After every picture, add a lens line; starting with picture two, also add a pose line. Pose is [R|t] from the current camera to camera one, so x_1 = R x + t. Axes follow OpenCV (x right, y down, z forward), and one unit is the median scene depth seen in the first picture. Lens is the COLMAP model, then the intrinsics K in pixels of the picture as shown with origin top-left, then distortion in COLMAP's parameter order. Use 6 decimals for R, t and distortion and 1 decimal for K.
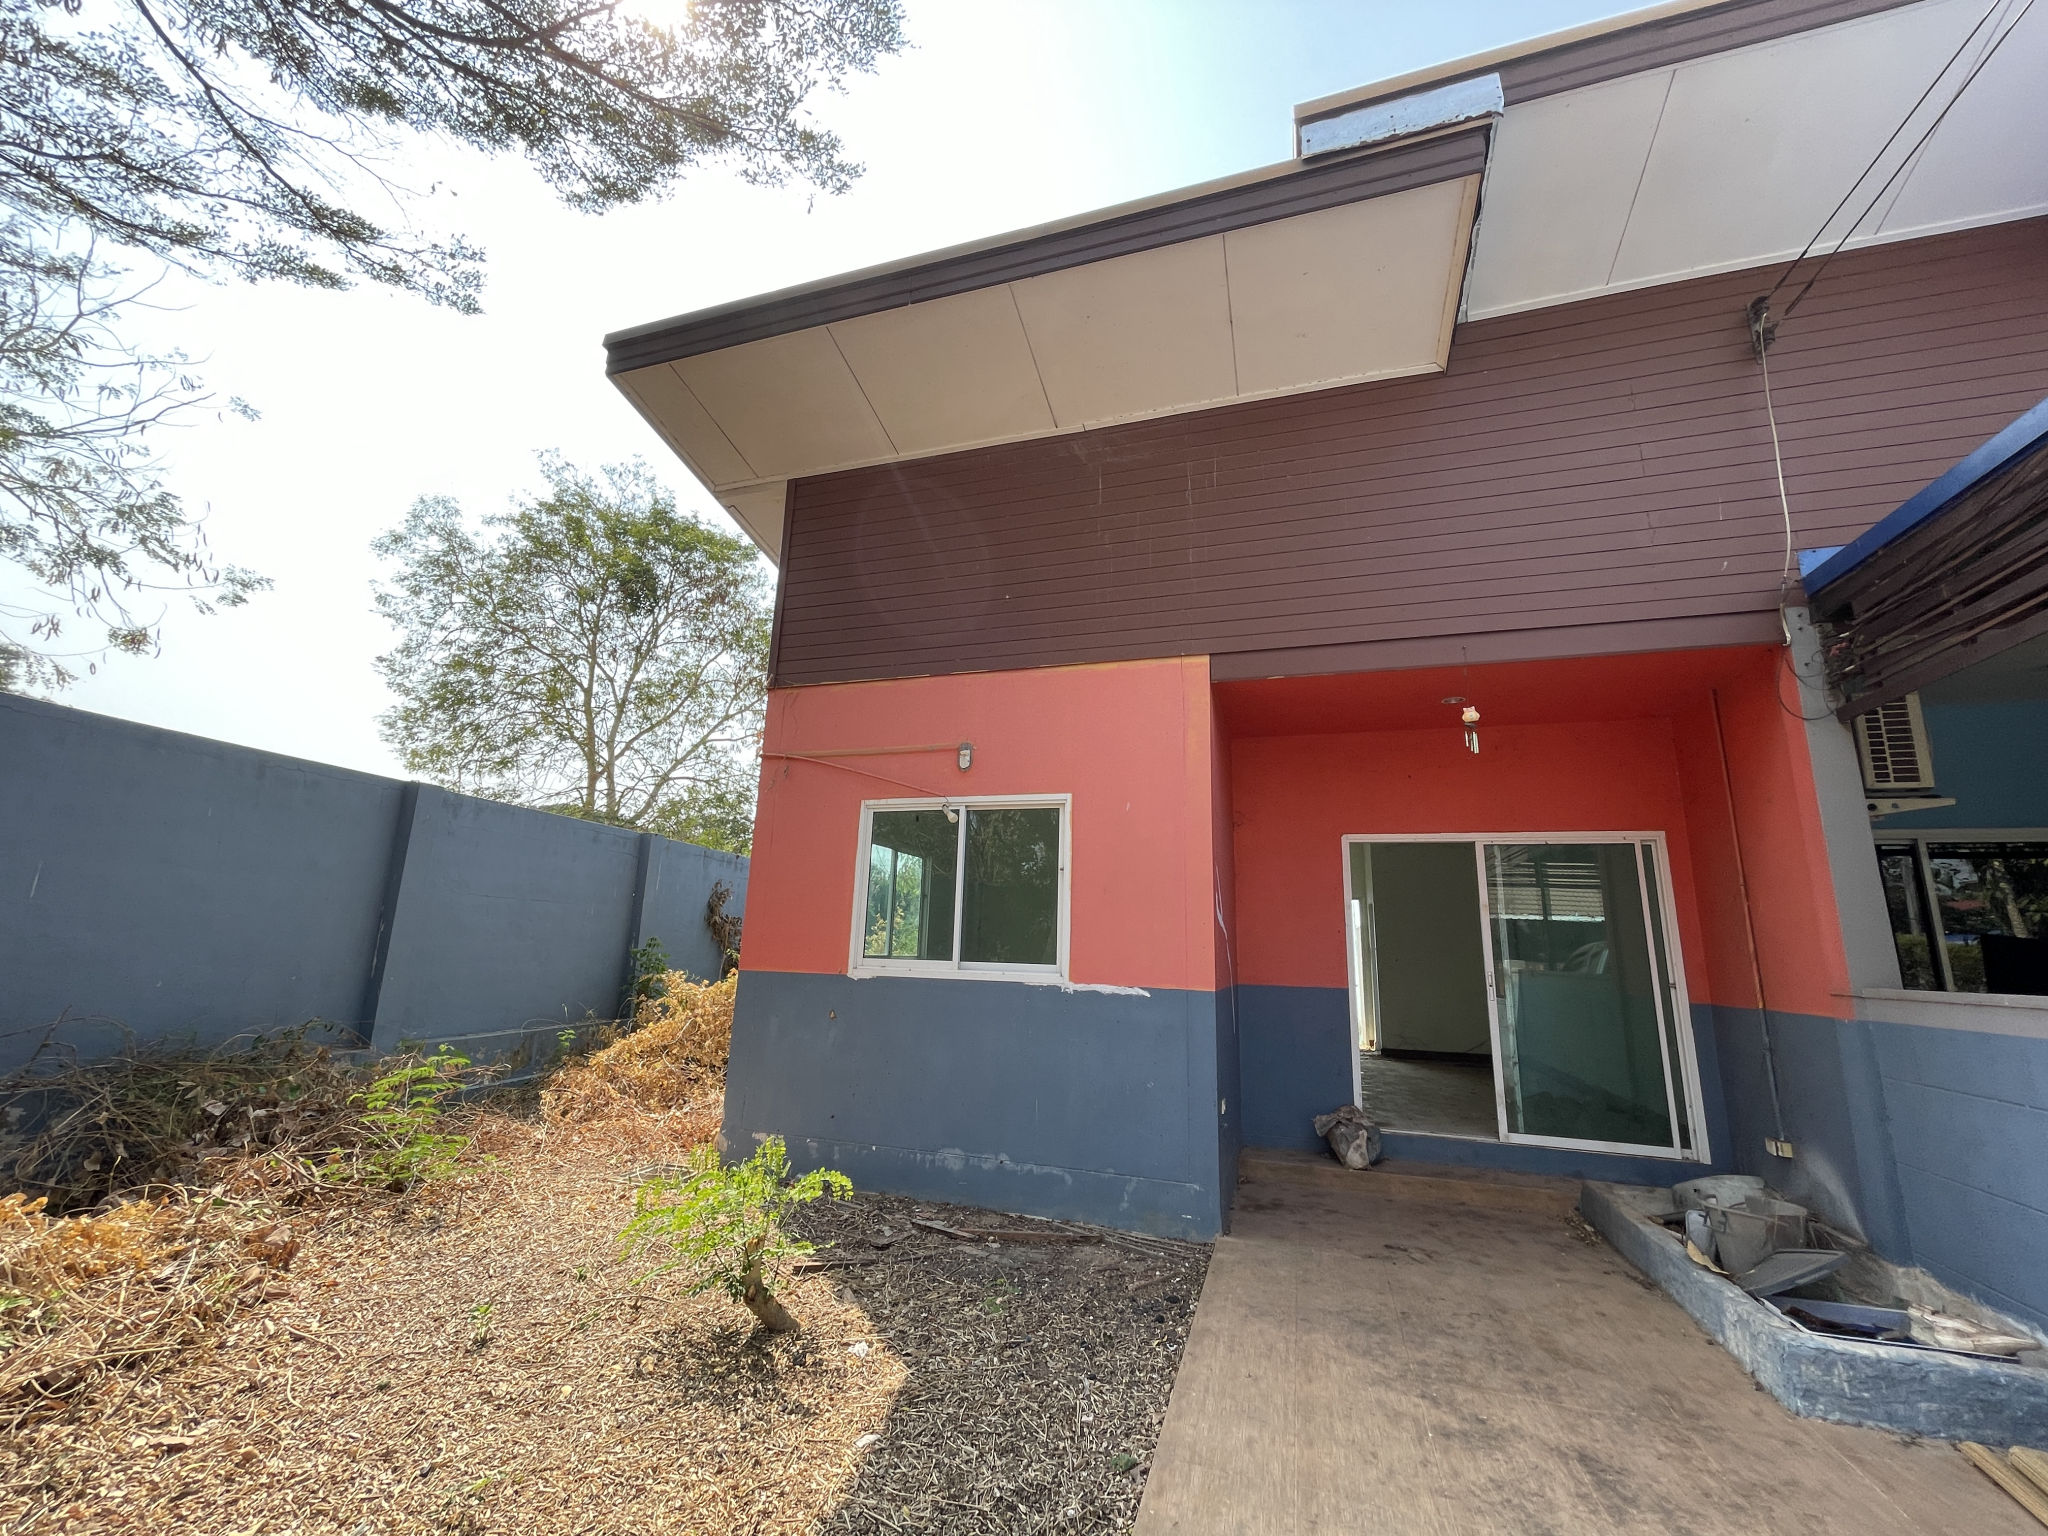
lens RADIAL K [[825.5, 0, 1017.0], [0, 825.5, 762.4], [0, 0, 1]] dist [-0.000127, 0.000308]
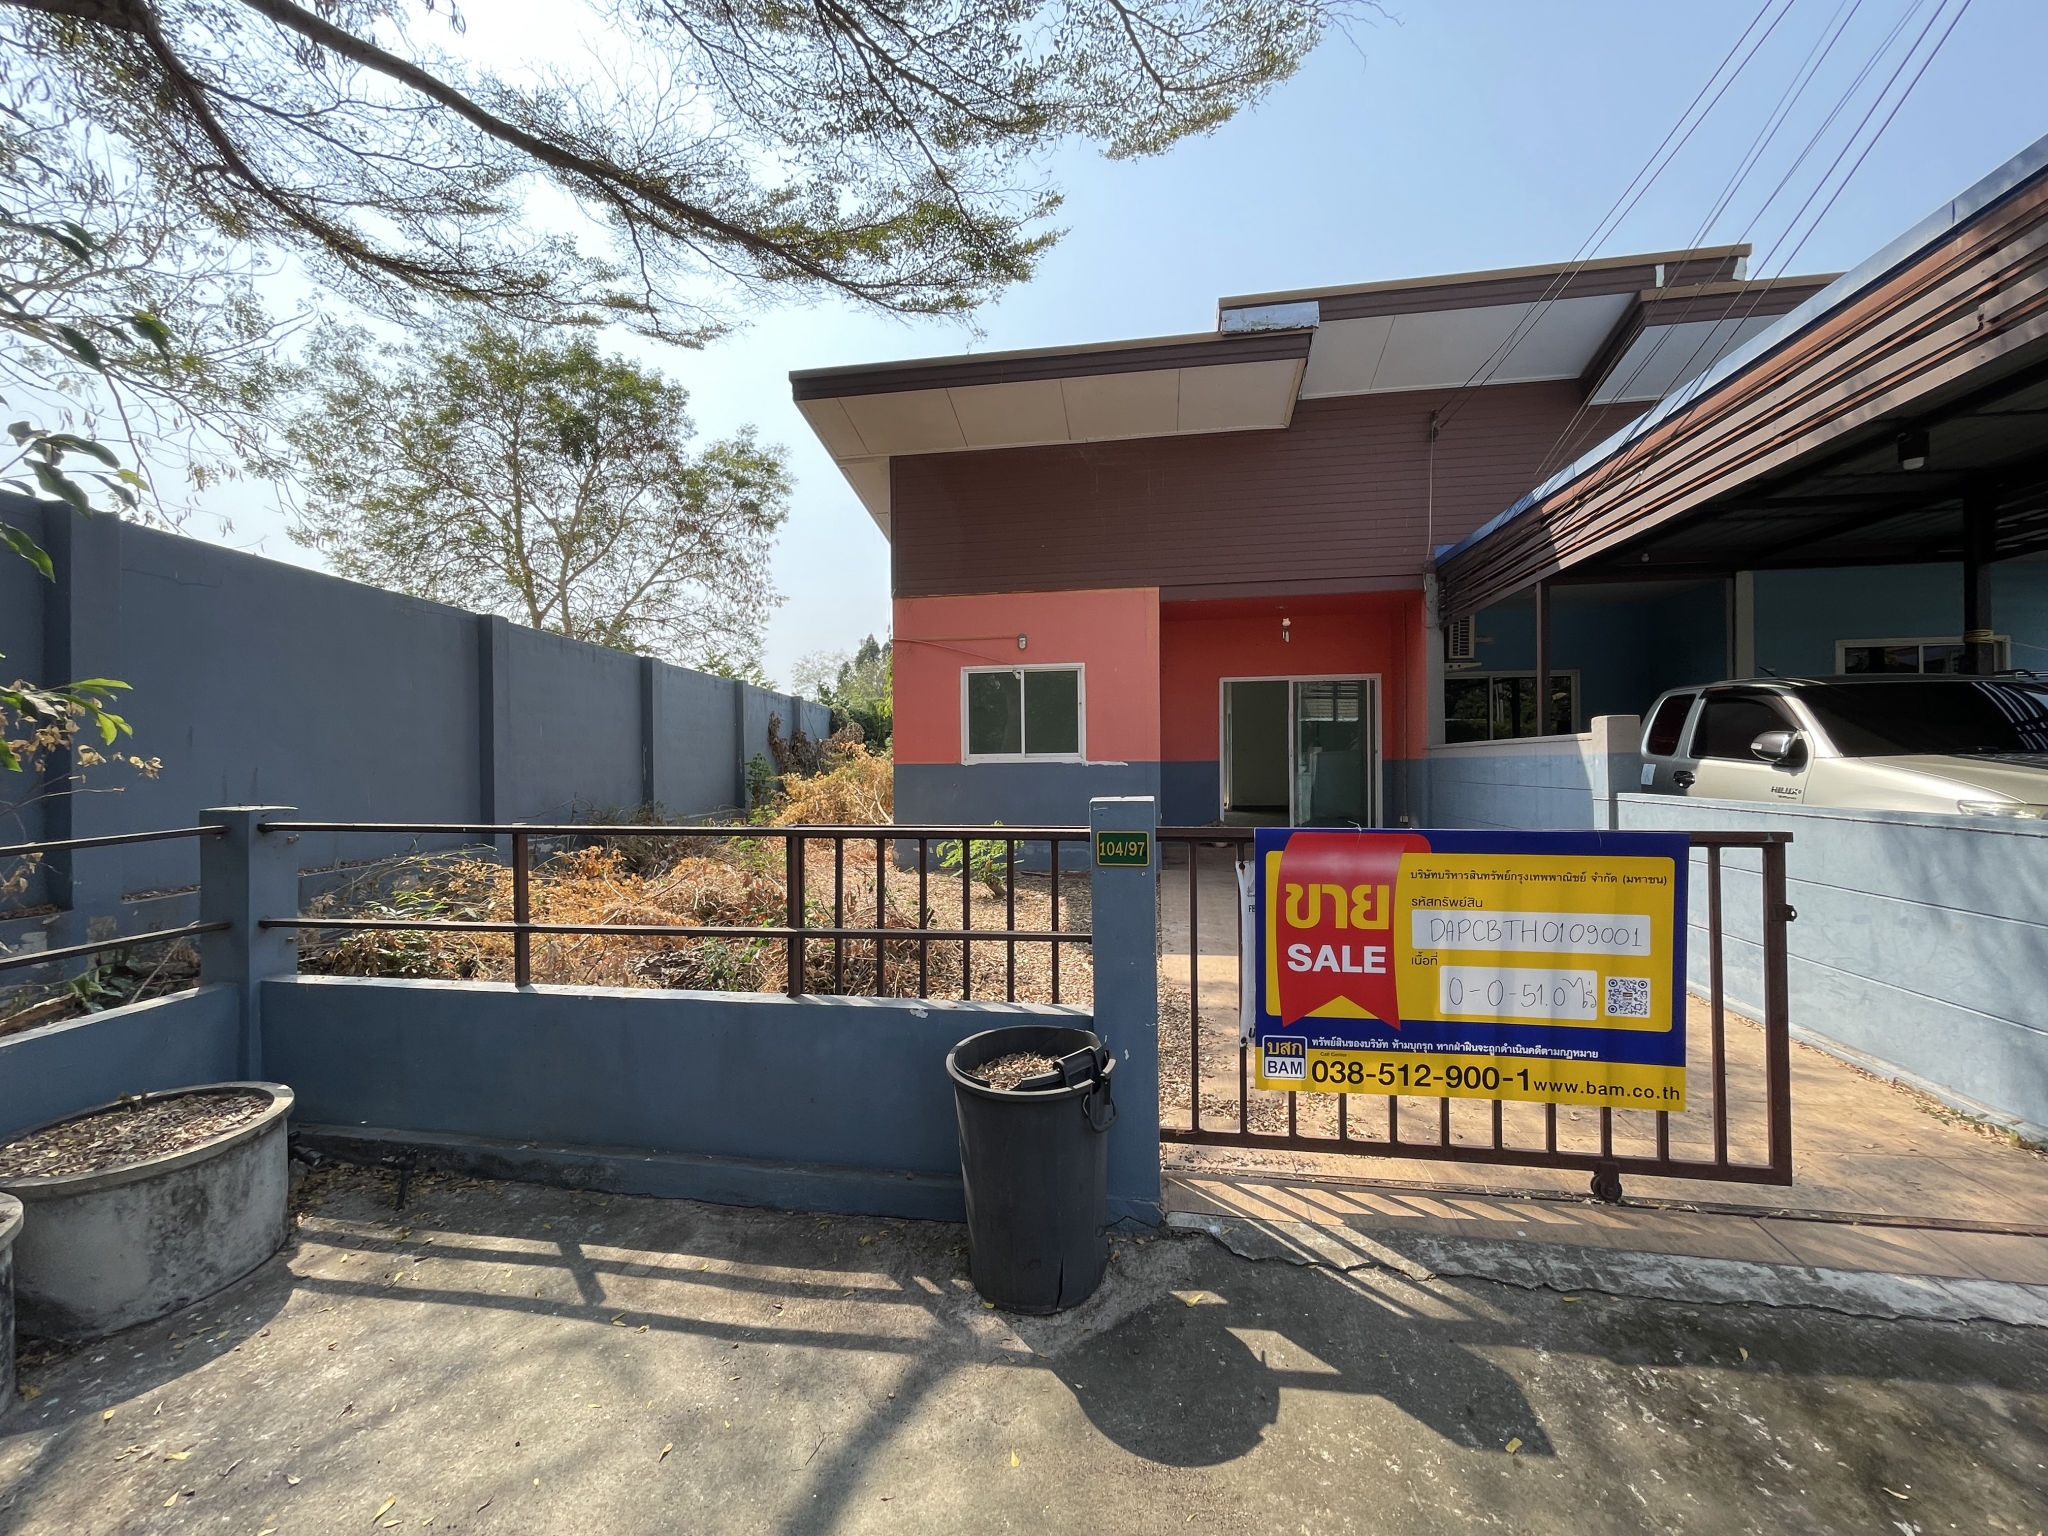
lens RADIAL K [[825.5, 0, 1017.0], [0, 825.5, 762.4], [0, 0, 1]] dist [-0.000127, 0.000308]
pose [[0.987325, -0.040479, 0.153460, -0.375439], [0.005700, 0.975348, 0.220599, -0.152563], [-0.158607, -0.216928, 0.963217, -0.807786]]
